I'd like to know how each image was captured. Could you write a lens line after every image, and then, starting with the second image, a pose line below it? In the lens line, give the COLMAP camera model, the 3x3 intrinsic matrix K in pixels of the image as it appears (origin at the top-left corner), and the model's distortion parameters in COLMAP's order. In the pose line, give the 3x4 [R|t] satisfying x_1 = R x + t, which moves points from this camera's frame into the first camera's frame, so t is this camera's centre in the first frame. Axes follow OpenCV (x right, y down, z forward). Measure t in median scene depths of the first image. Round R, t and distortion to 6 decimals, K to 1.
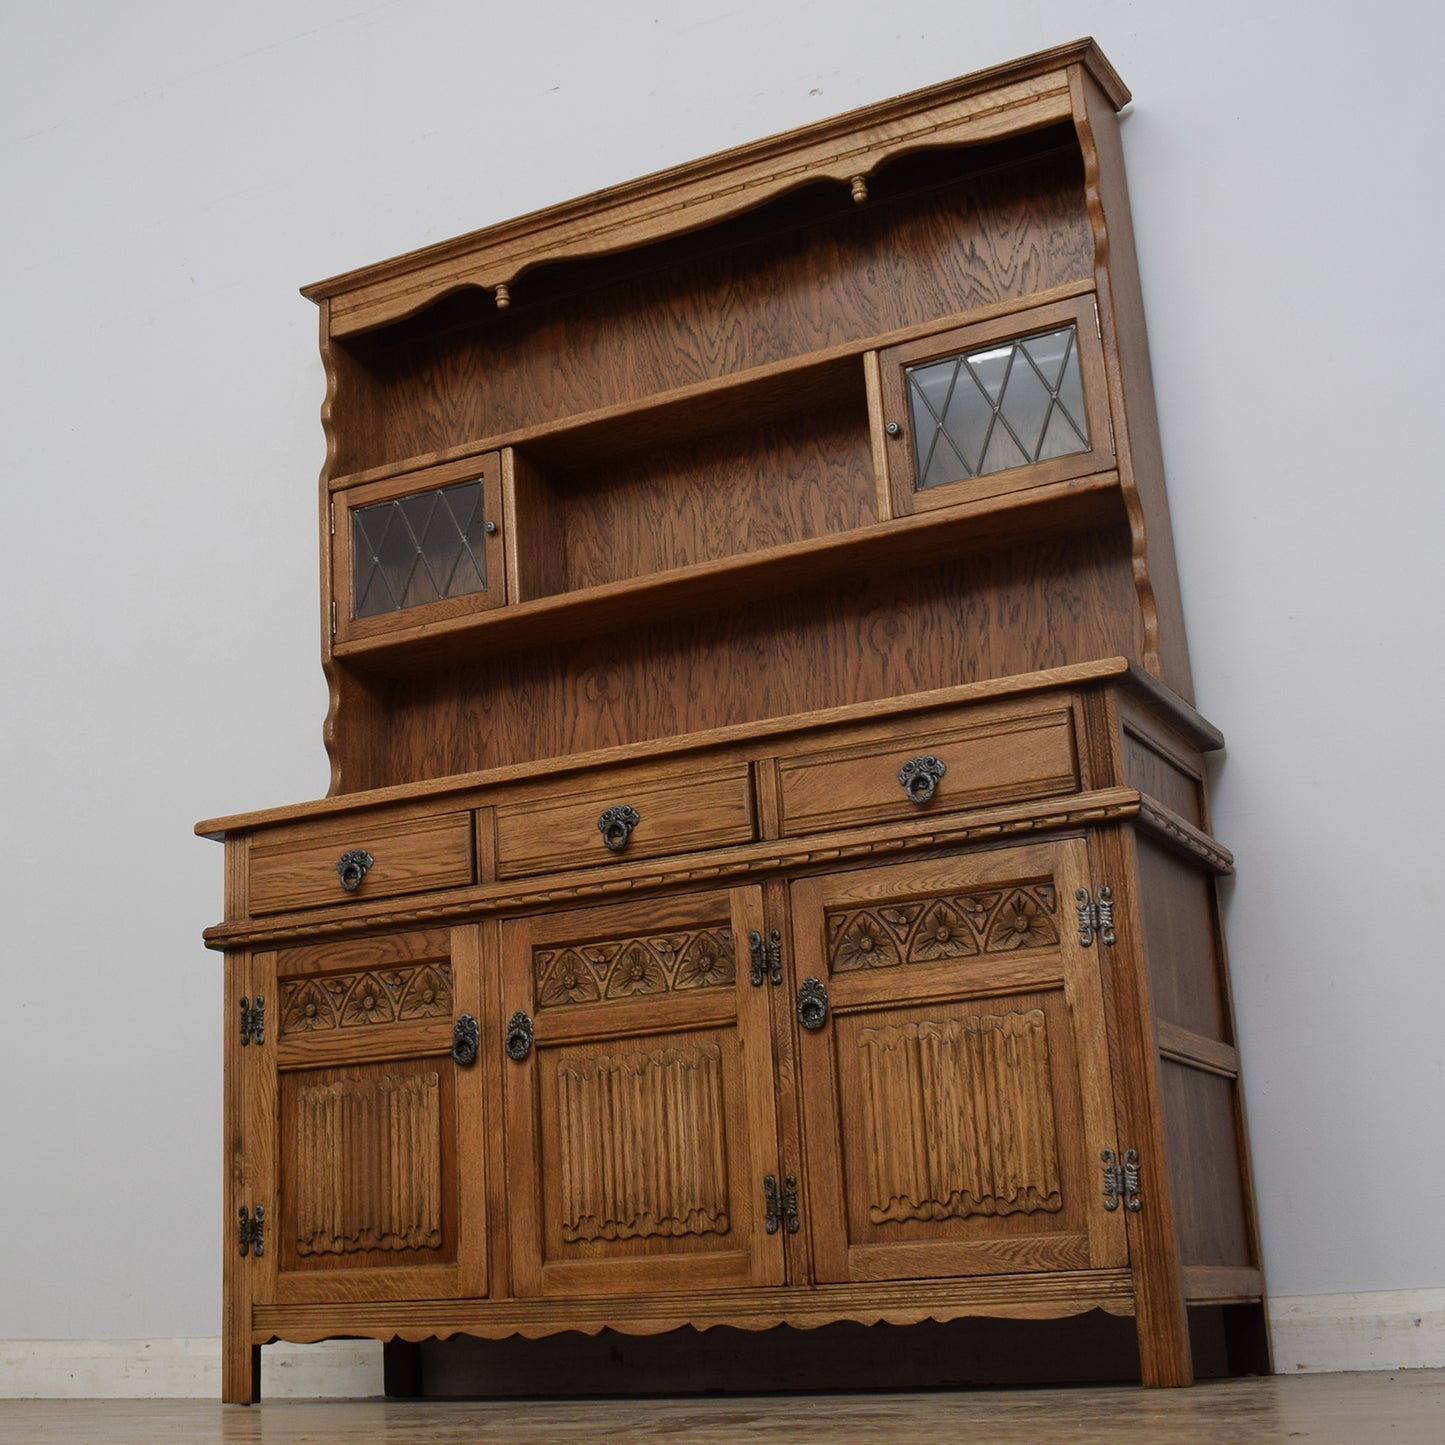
lens RADIAL K [[2254.2, 0, 484.3], [0, 2254.2, 659.3], [0, 0, 1]] dist [-0.095702, 0.008193]
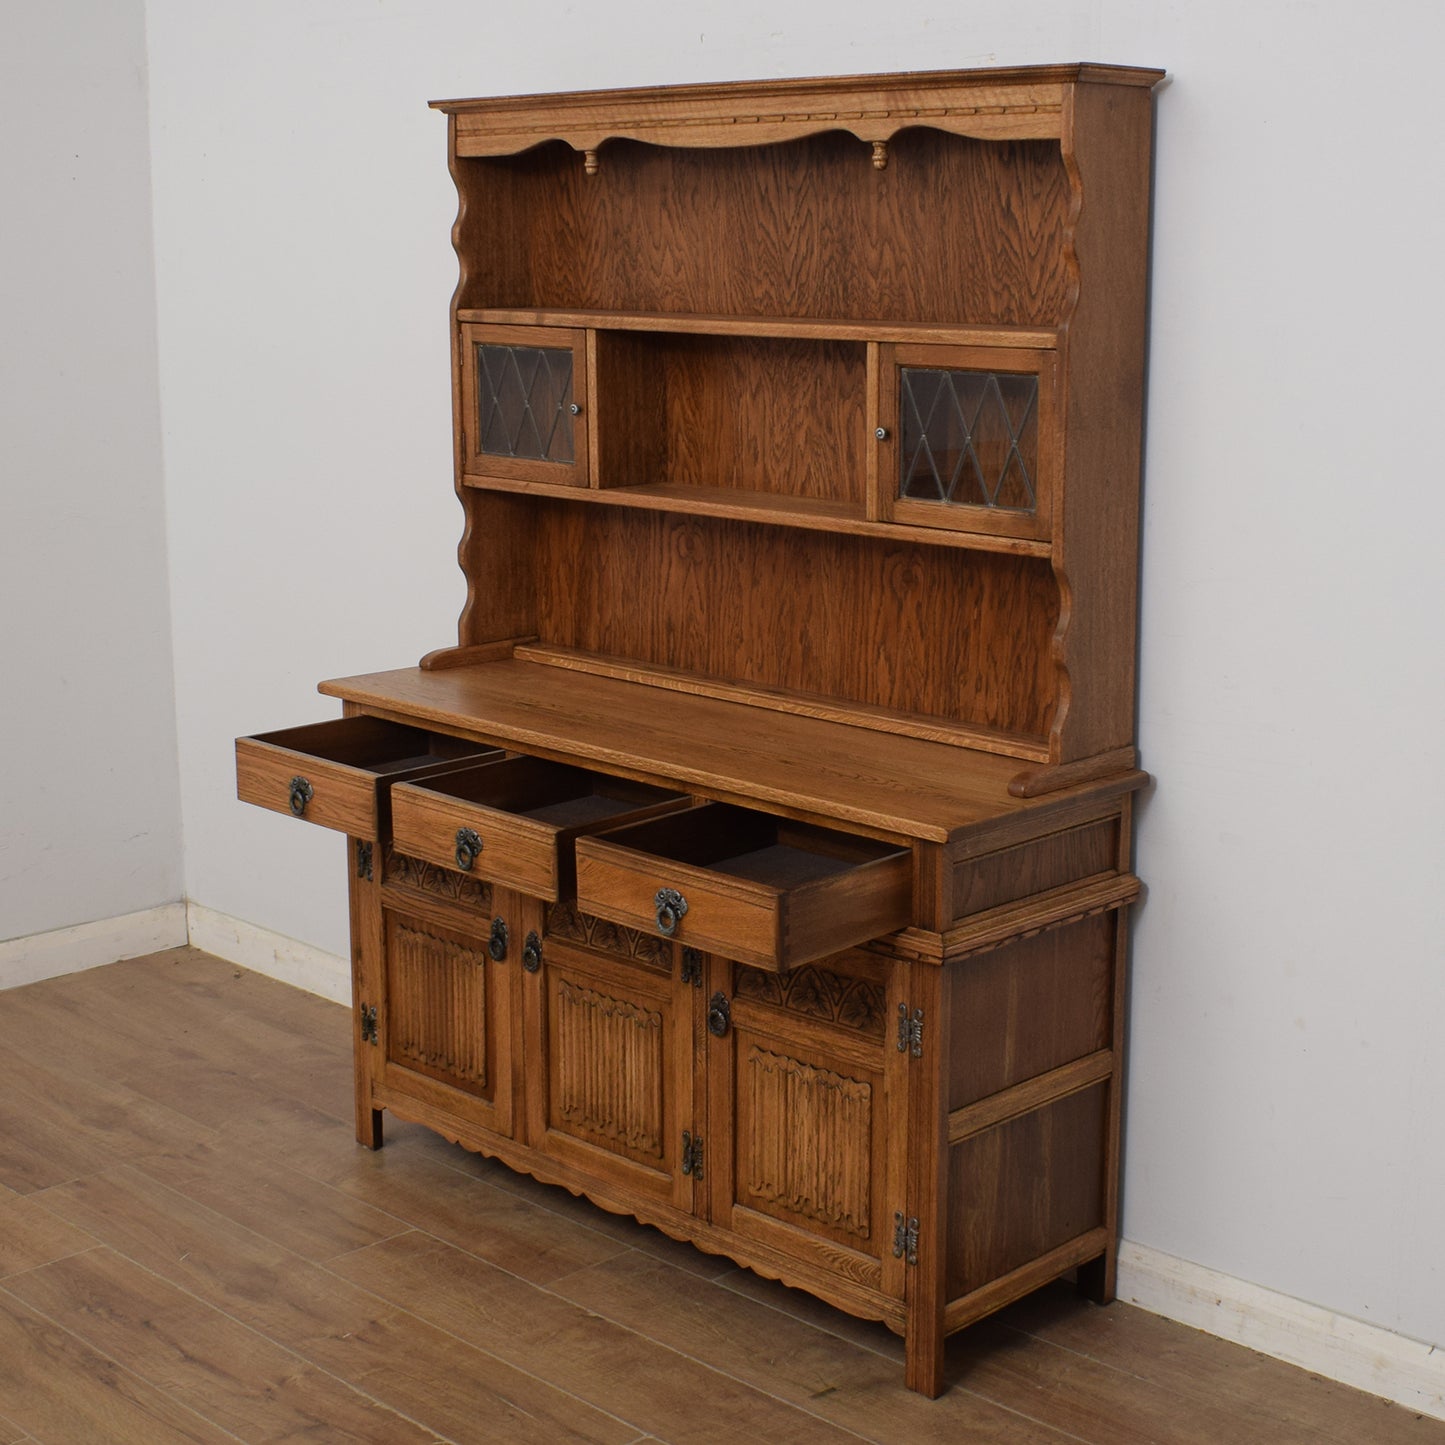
lens RADIAL K [[2350.6, 0, 767.2], [0, 2350.6, 701.3], [0, 0, 1]] dist [-0.088470, -0.039848]
pose [[0.975998, 0.073826, -0.204885, 0.366961], [0.033707, 0.878244, 0.477024, -0.517635], [0.215155, -0.472480, 0.854676, 0.021220]]
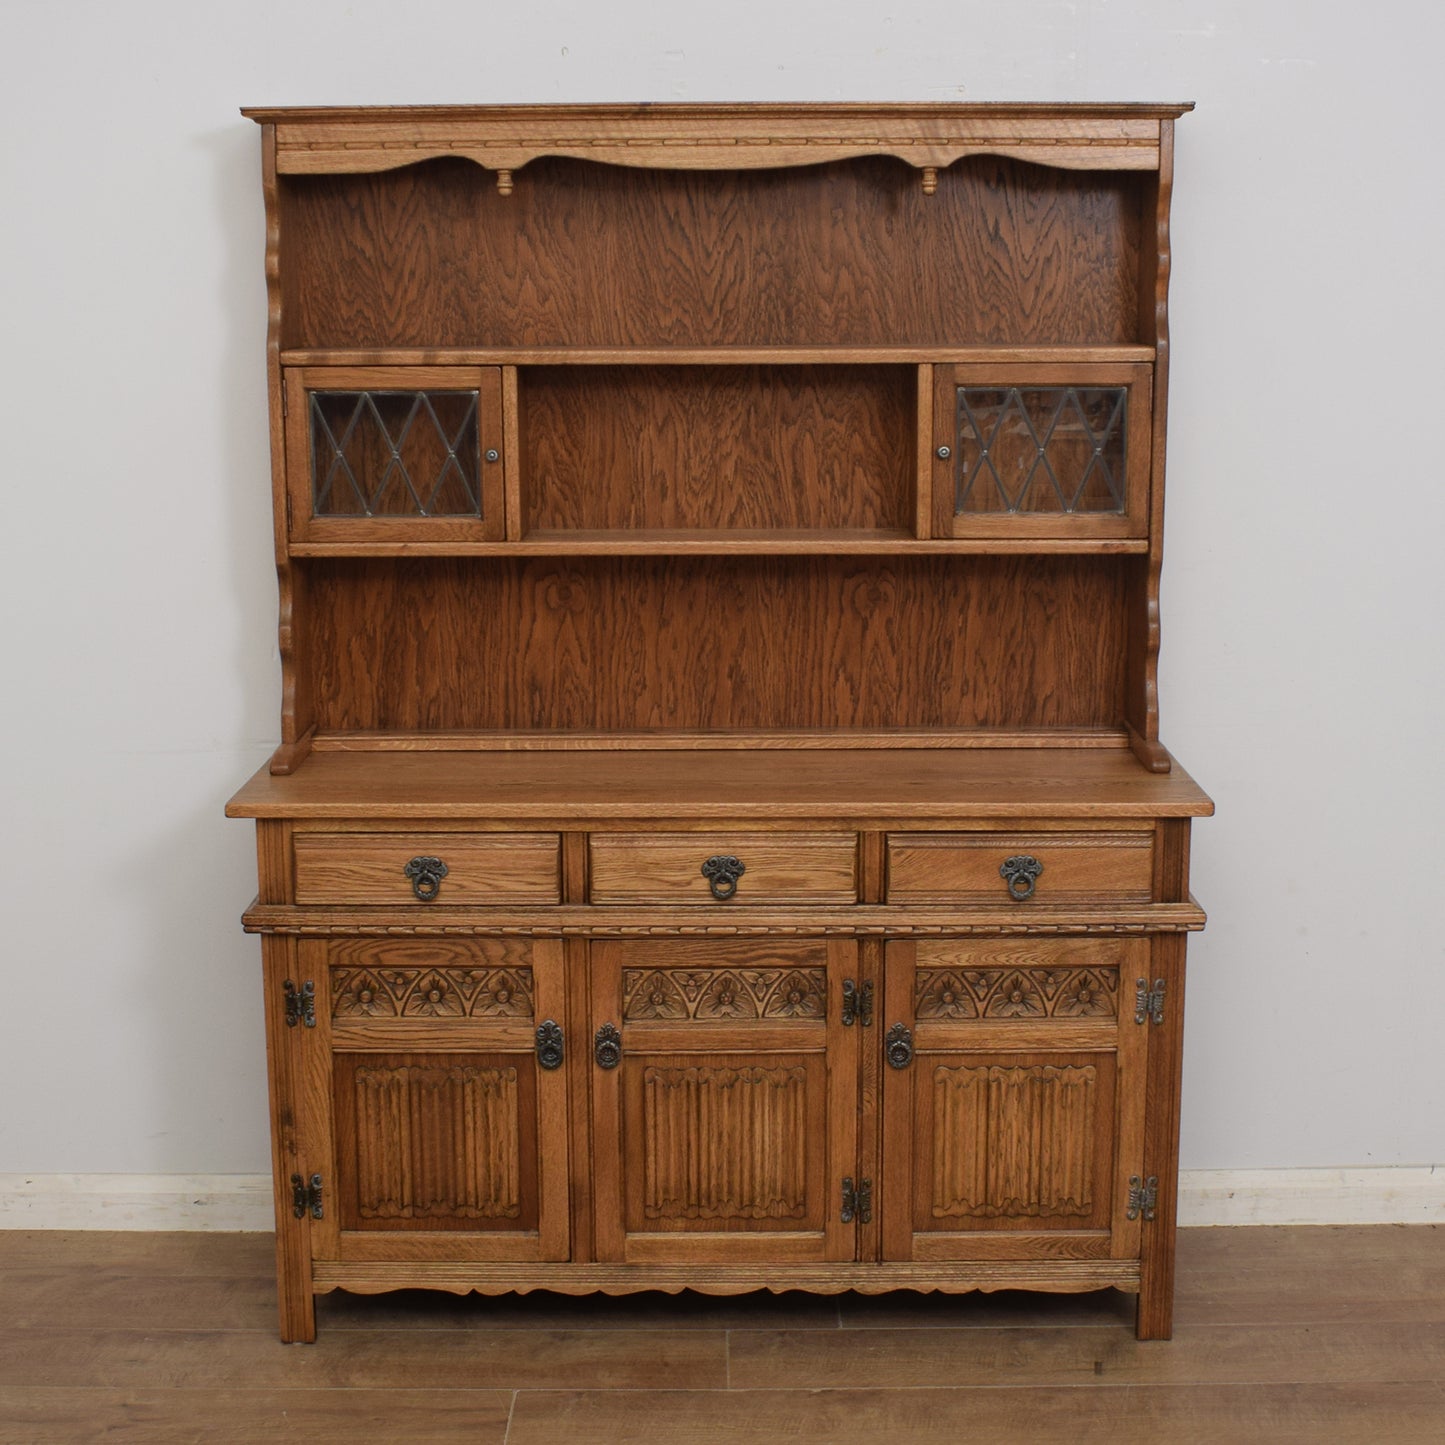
lens RADIAL K [[2431.8, 0, 723.3], [0, 2431.8, 747.8], [0, 0, 1]] dist [-0.074340, -0.159506]
pose [[0.850633, -0.078583, 0.519854, -0.515772], [-0.174065, 0.890913, 0.419494, -0.446608], [-0.496110, -0.447324, 0.744161, 0.151295]]
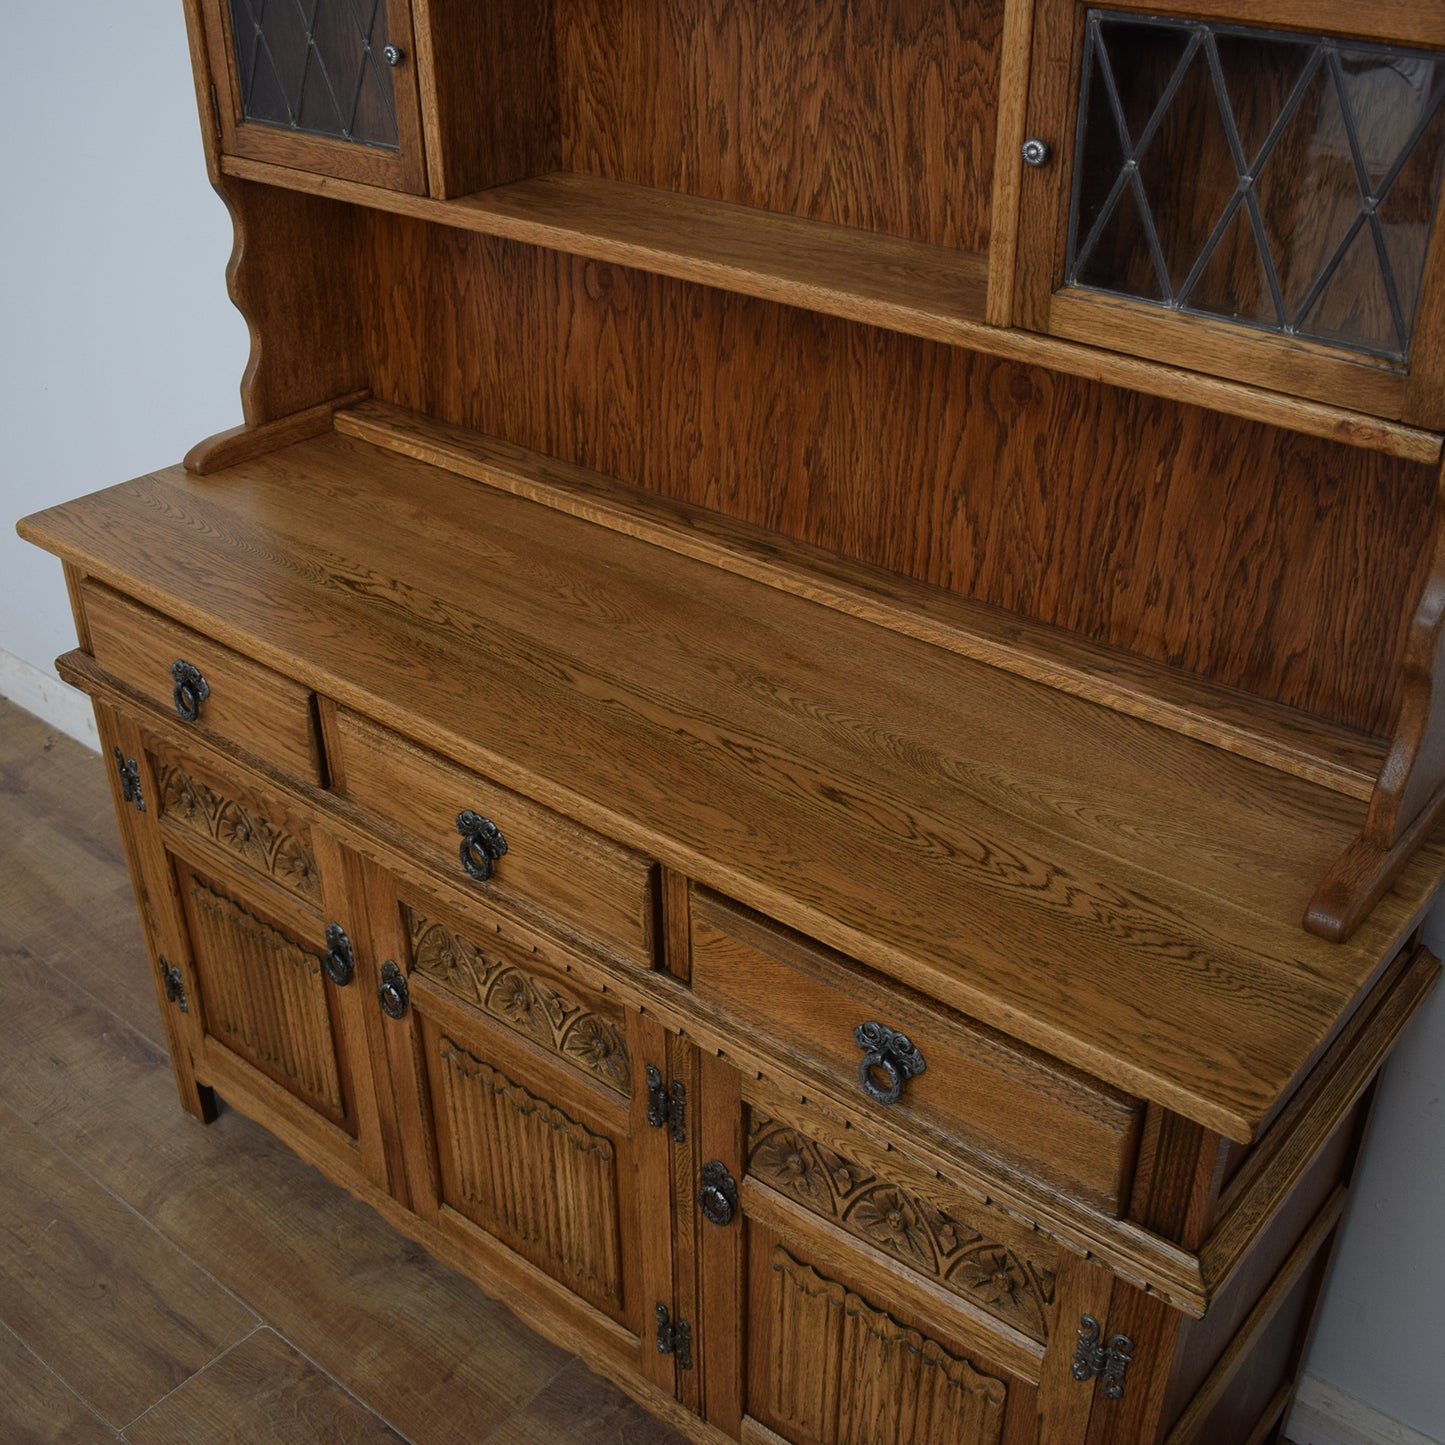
lens RADIAL K [[1688.2, 0, 745.4], [0, 1688.2, 719.7], [0, 0, 1]] dist [-0.101893, 0.024021]
pose [[0.991242, 0.092484, -0.094266, 0.168936], [0.007971, 0.670619, 0.741759, -0.293890], [0.131817, -0.736015, 0.664008, 0.678973]]
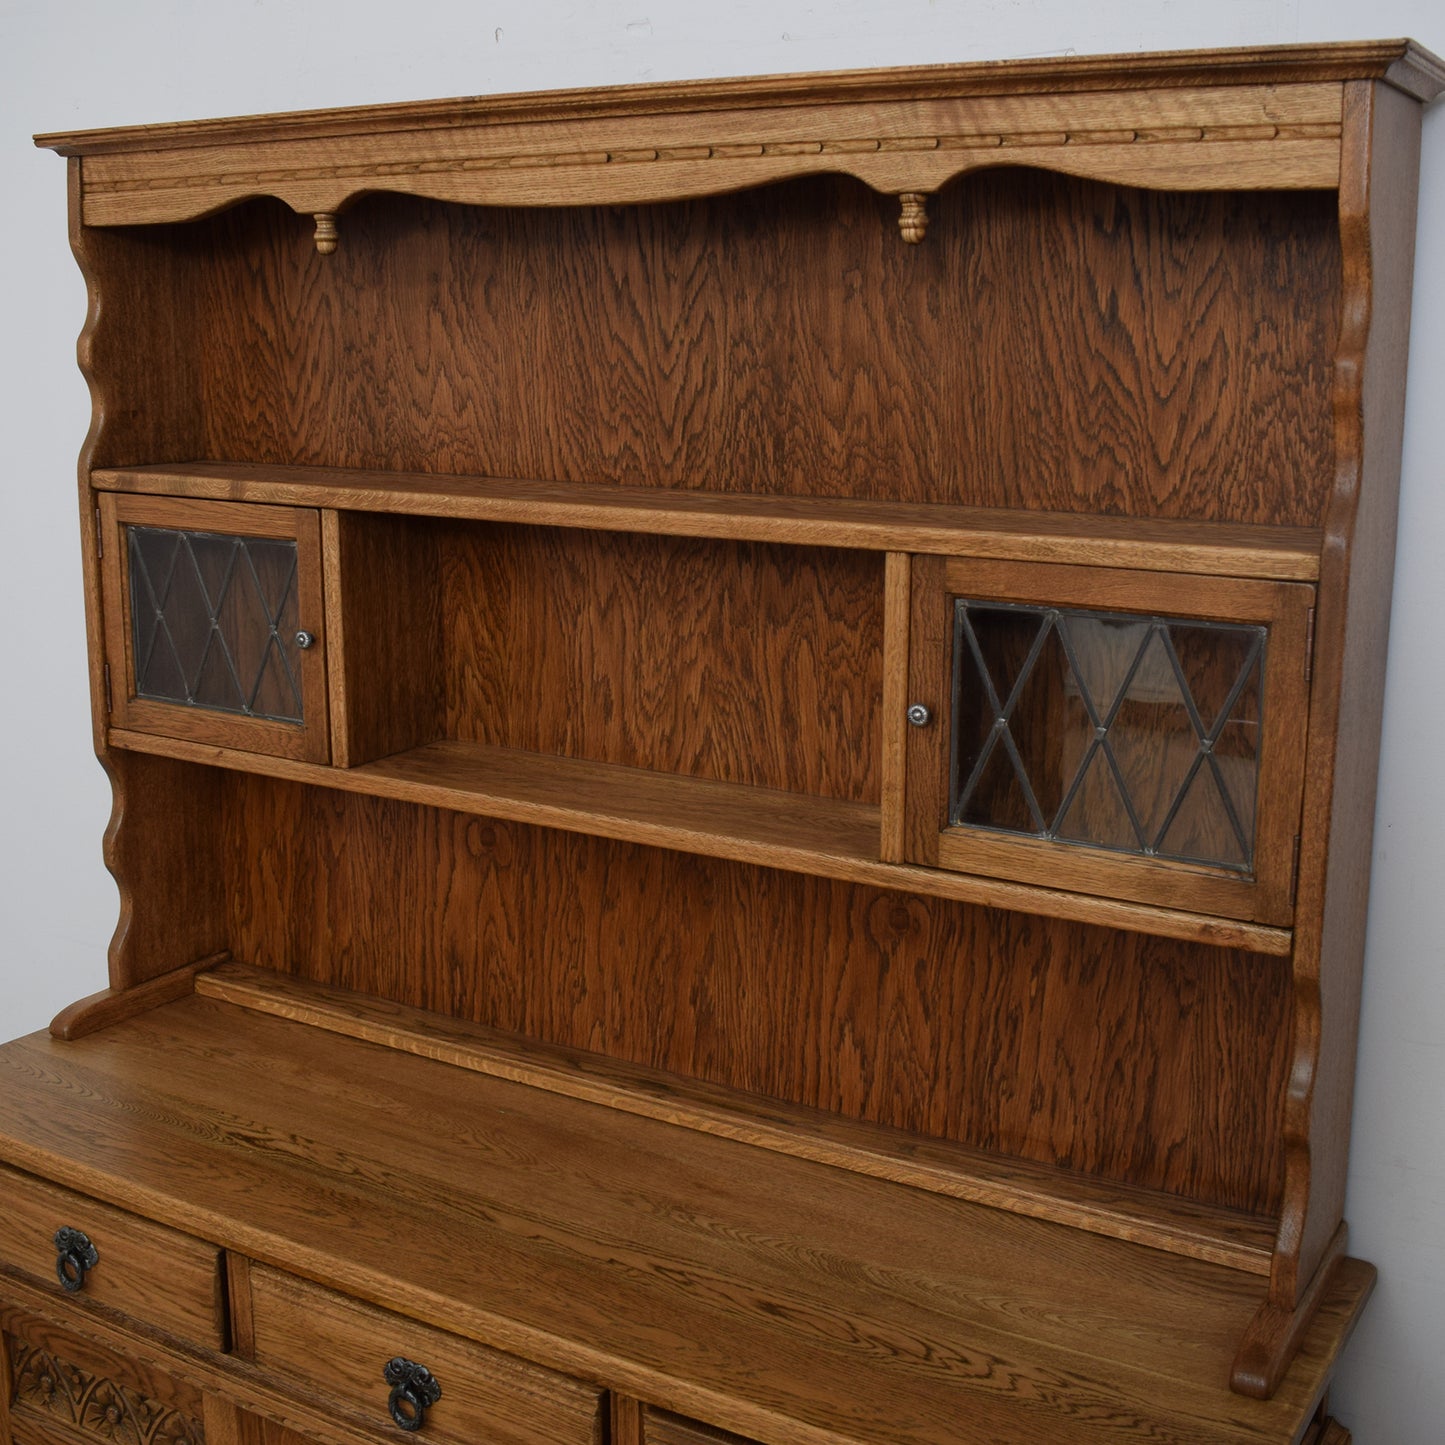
lens RADIAL K [[1850.4, 0, 719.6], [0, 1850.4, 651.7], [0, 0, 1]] dist [-0.097405, 0.010740]
pose [[0.999244, 0.032222, 0.021762, 0.123284], [-0.038620, 0.887385, 0.459408, -0.338607], [-0.004508, -0.459901, 0.887959, 0.603983]]
